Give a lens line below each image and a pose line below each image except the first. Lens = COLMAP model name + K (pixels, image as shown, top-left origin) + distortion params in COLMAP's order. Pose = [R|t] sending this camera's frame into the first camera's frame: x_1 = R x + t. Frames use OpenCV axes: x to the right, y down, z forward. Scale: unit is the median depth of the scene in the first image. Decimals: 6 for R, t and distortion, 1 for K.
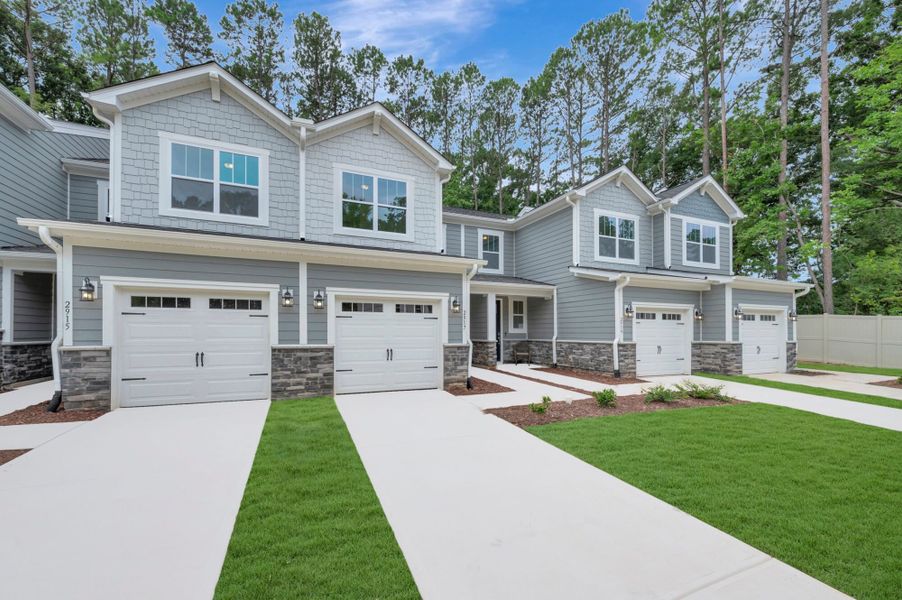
lens RADIAL K [[367.4, 0, 450.8], [0, 367.4, 300.0], [0, 0, 1]] dist [0.000788, 0.000189]
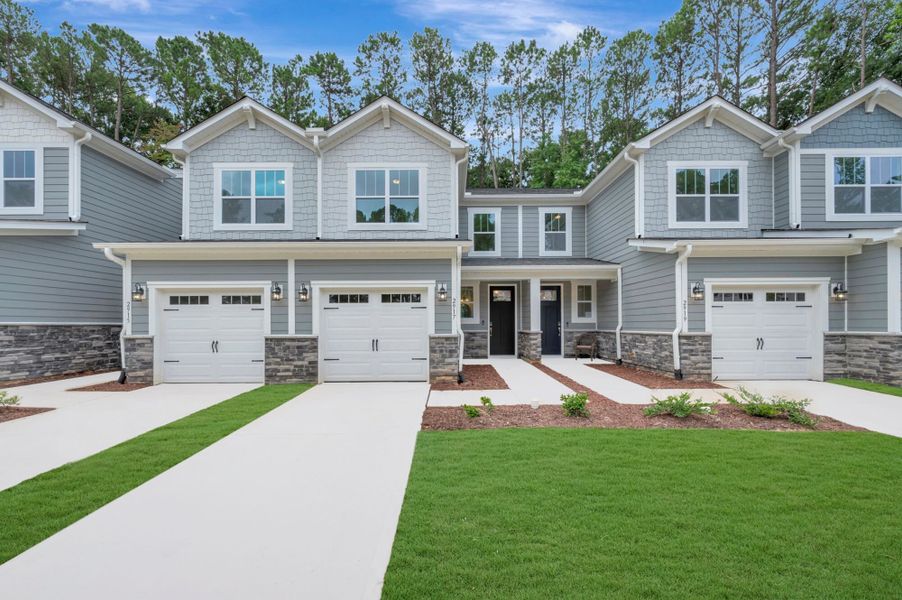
lens RADIAL K [[362.7, 0, 452.4], [0, 362.7, 294.7], [0, 0, 1]] dist [0.000175, 0.000510]
pose [[0.920821, -0.039722, -0.387956, 0.315761], [0.043110, 0.999070, 0.000030, 0.015952], [0.387595, -0.016752, 0.921678, 0.133129]]
